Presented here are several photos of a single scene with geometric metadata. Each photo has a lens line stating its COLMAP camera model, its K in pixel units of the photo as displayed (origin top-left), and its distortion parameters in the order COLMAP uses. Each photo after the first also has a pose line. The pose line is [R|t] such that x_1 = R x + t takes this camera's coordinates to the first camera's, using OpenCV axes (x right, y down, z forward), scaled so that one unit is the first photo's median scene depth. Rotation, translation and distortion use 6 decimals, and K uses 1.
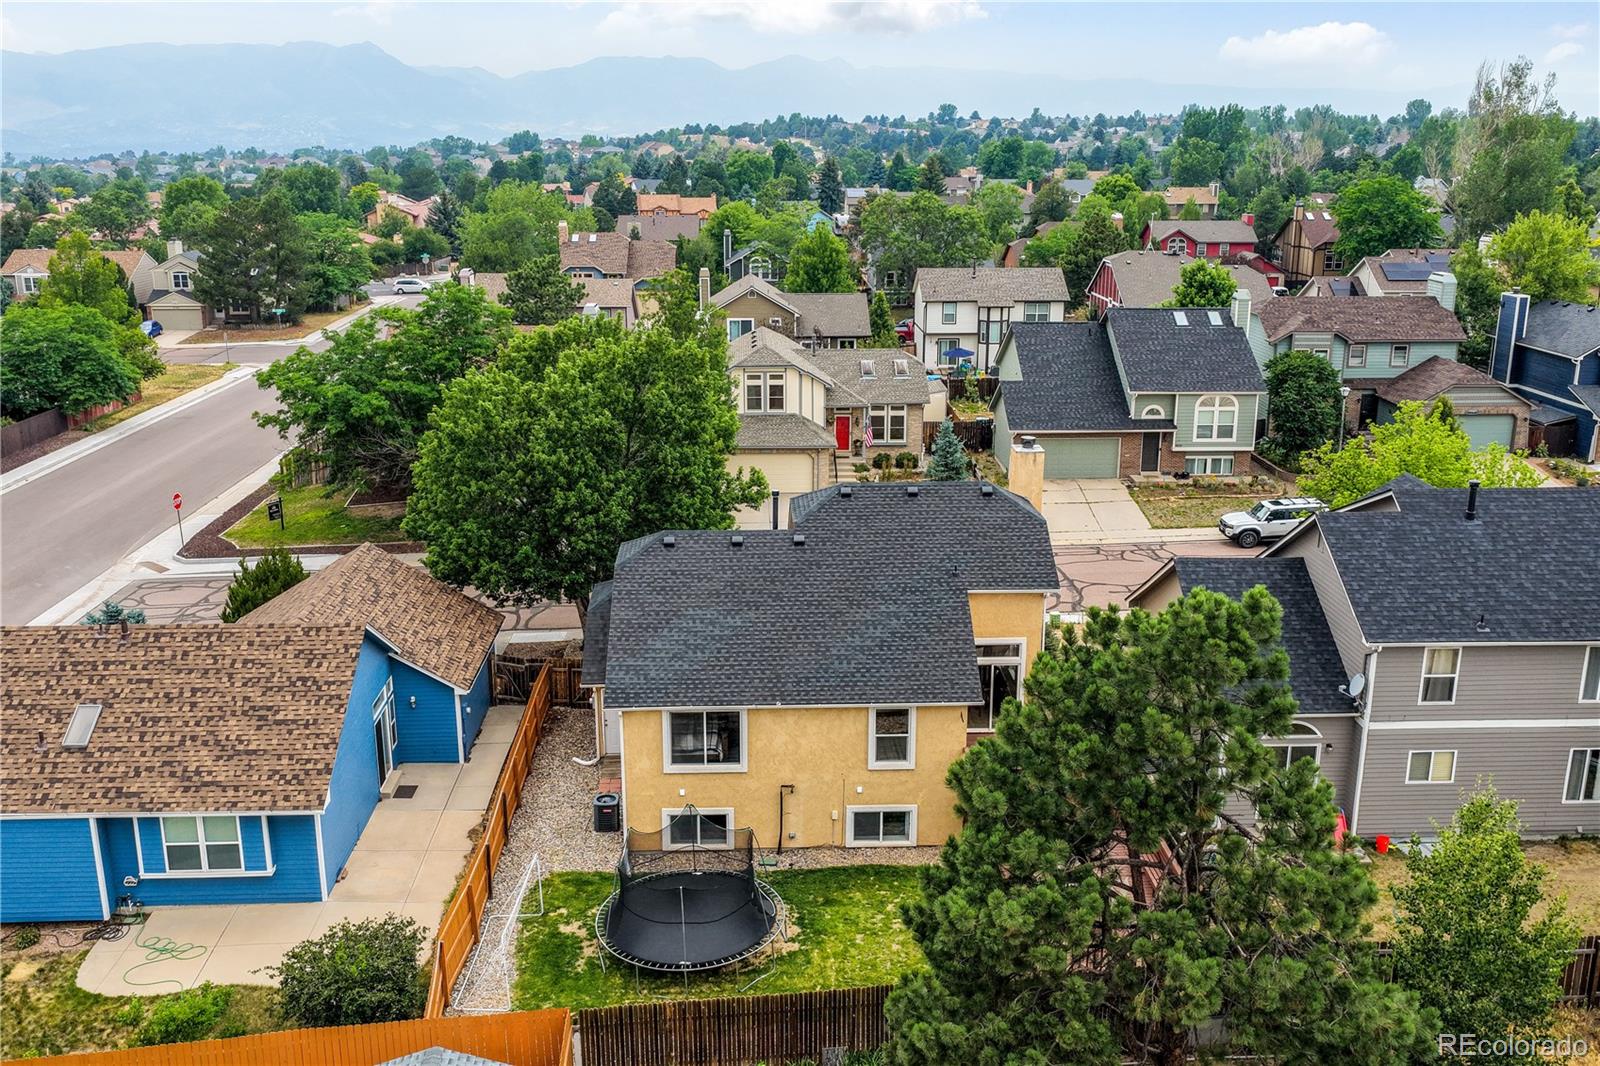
lens RADIAL K [[1461.9, 0, 805.0], [0, 1461.9, 541.7], [0, 0, 1]] dist [0.001565, 0.000000]
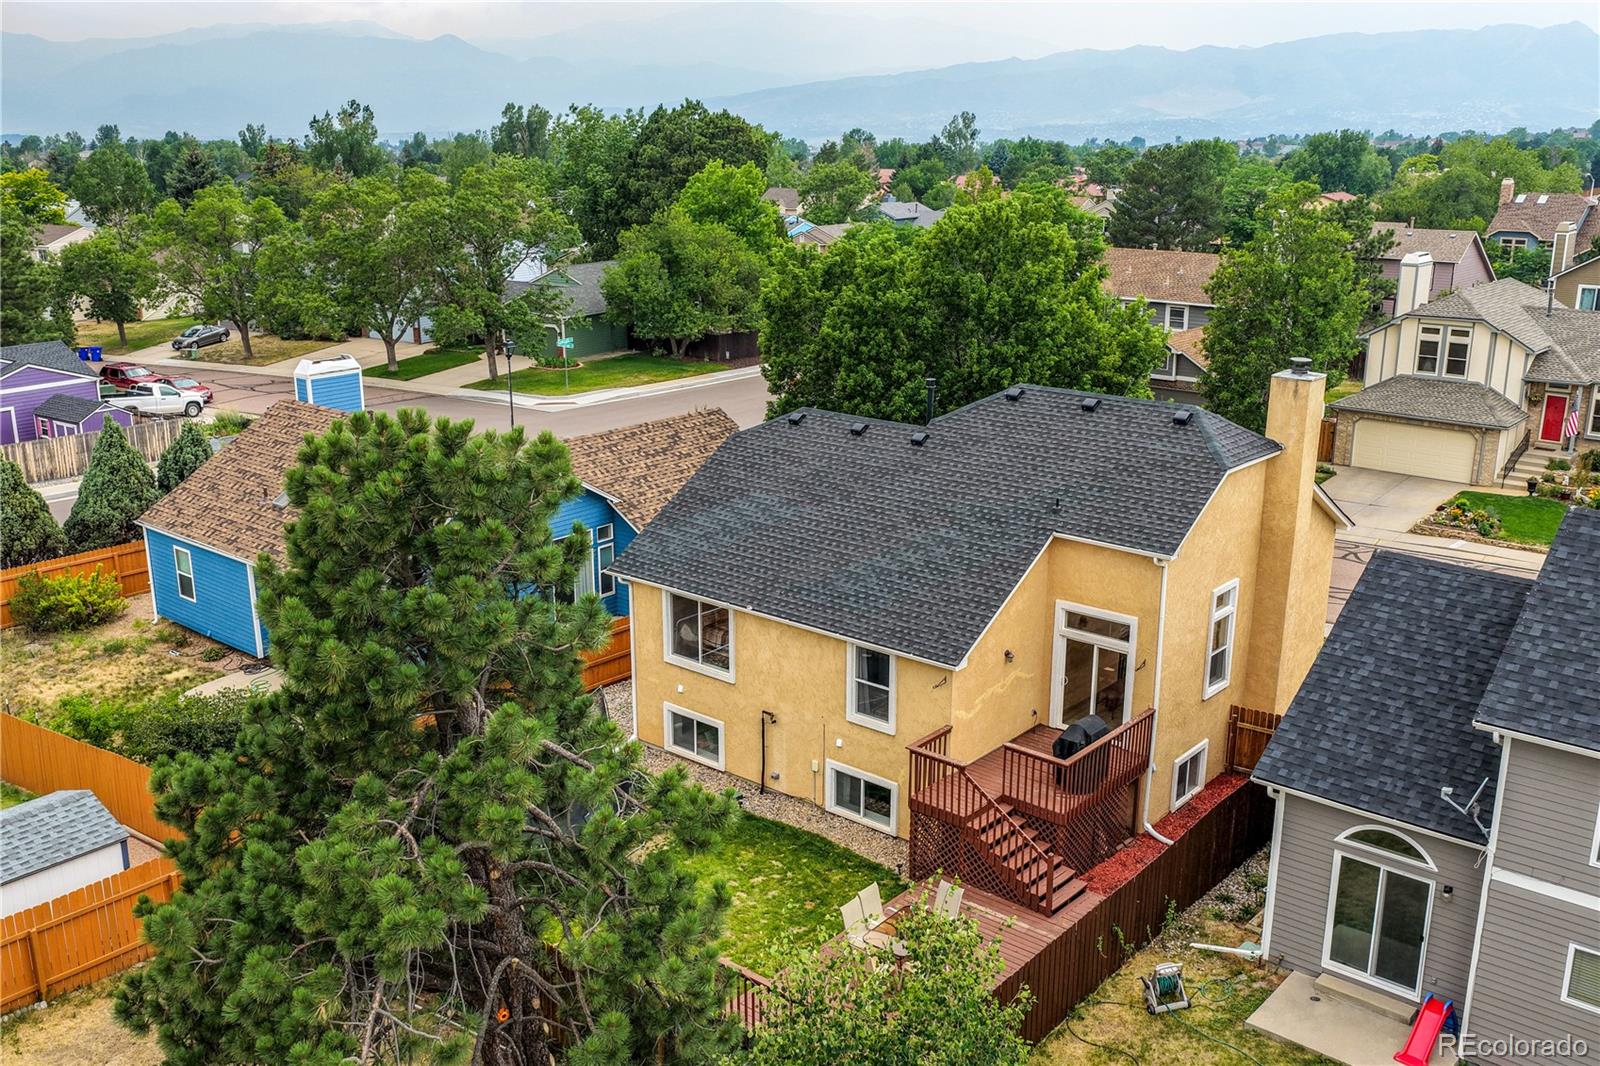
lens RADIAL K [[1461.9, 0, 795.2], [0, 1461.9, 535.6], [0, 0, 1]] dist [0.001565, 0.000000]
pose [[0.736704, 0.184667, -0.650511, 0.521401], [-0.182255, 0.980614, 0.071973, 0.005771], [0.651191, 0.065536, 0.756079, 0.376623]]
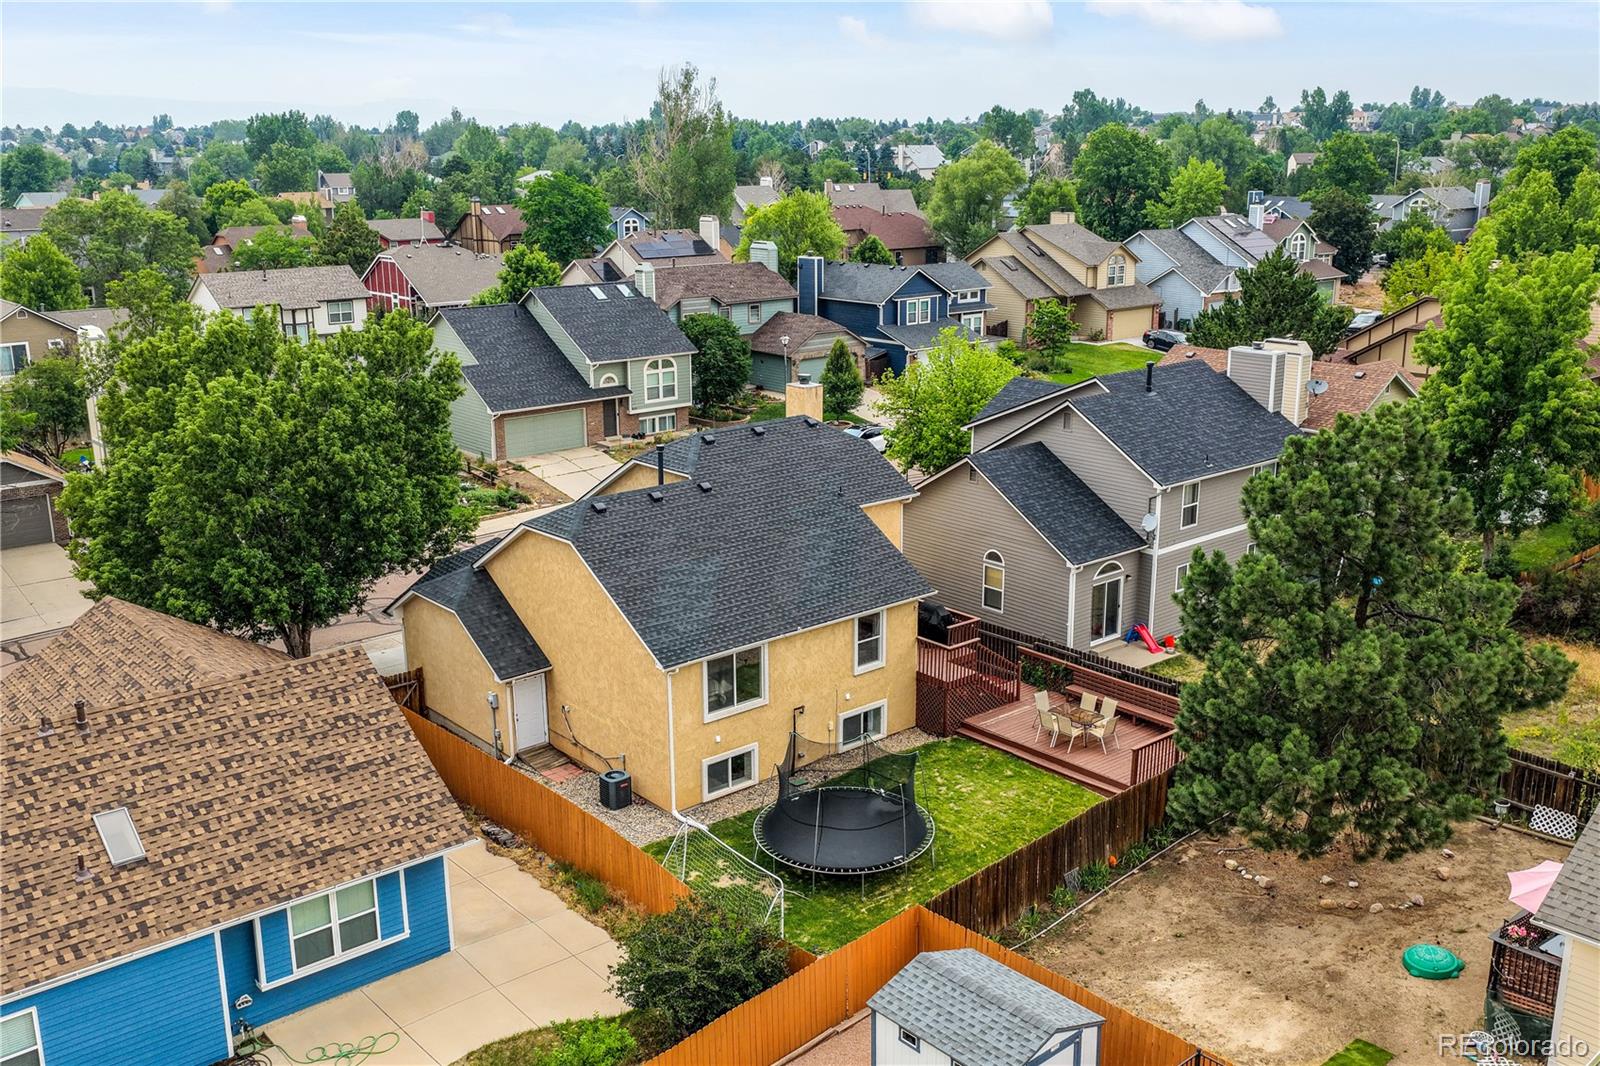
lens RADIAL K [[1461.9, 0, 800.1], [0, 1461.9, 531.9], [0, 0, 1]] dist [0.001565, 0.000000]
pose [[0.785396, -0.165706, 0.596401, -0.620996], [0.174492, 0.983696, 0.043527, -0.003860], [-0.593890, 0.069881, 0.801506, 0.144837]]
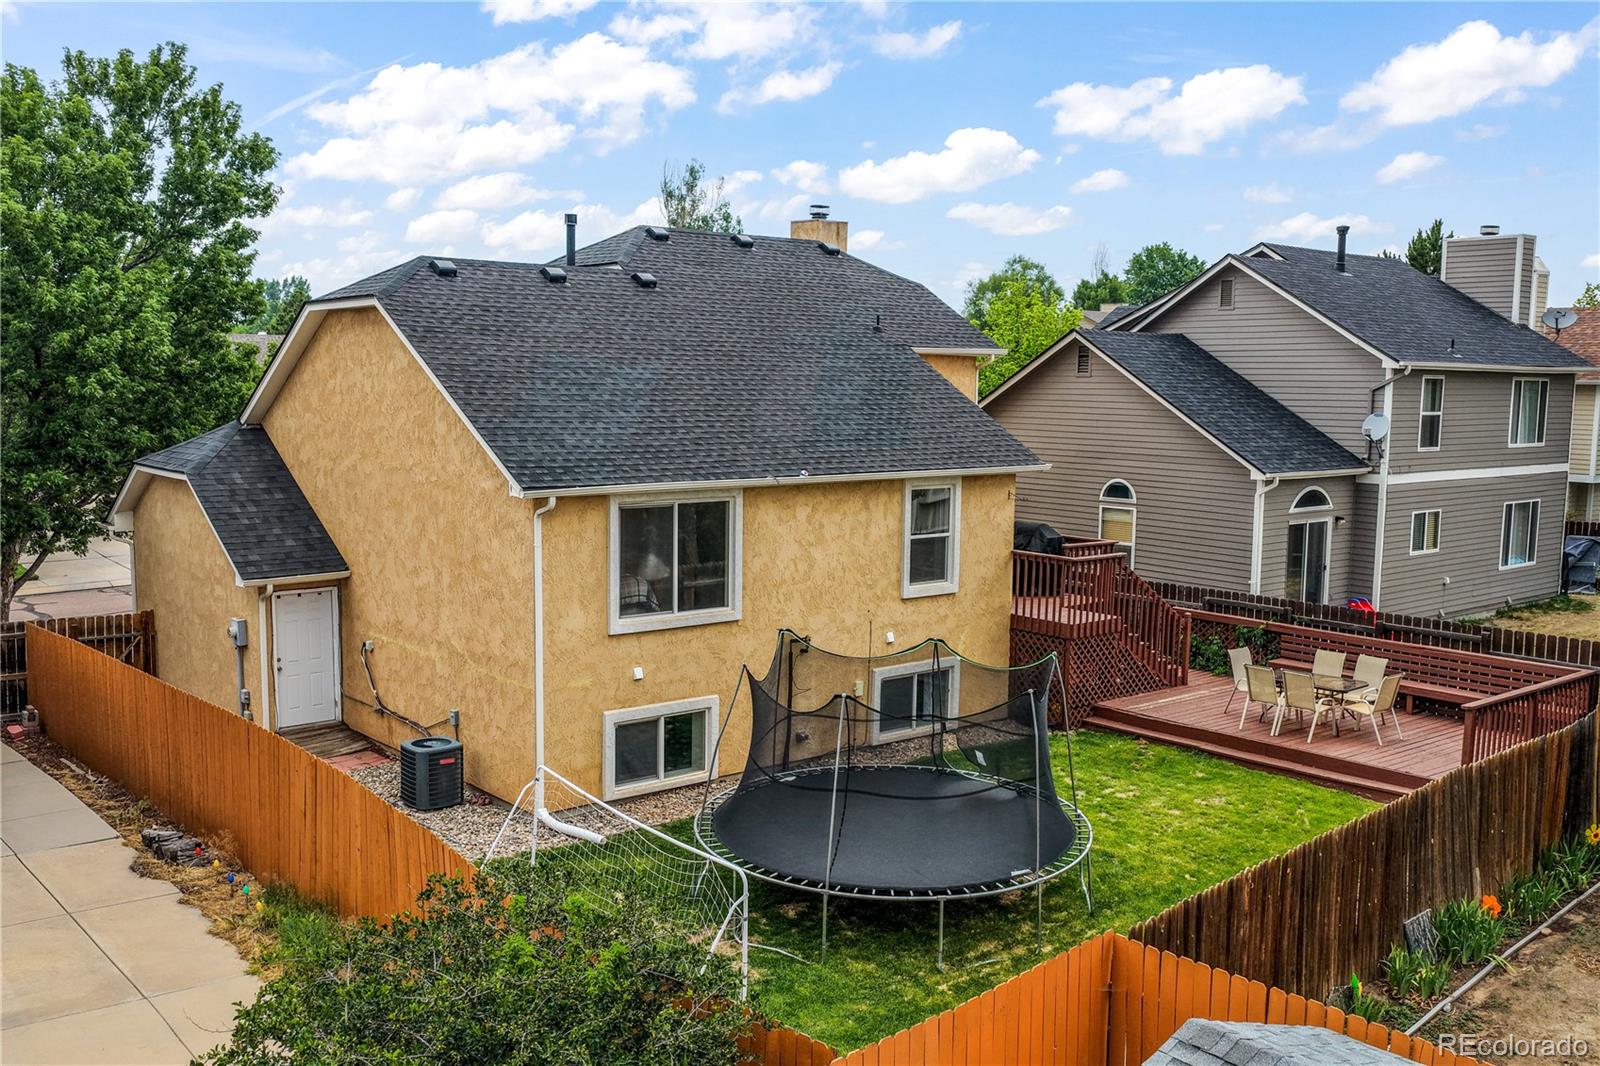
lens RADIAL K [[1461.9, 0, 802.0], [0, 1461.9, 530.5], [0, 0, 1]] dist [0.001565, 0.000000]
pose [[0.790157, -0.055793, 0.610360, -0.349397], [0.153293, 0.982188, -0.108668, 0.187055], [-0.593425, 0.179429, 0.784635, 0.556252]]
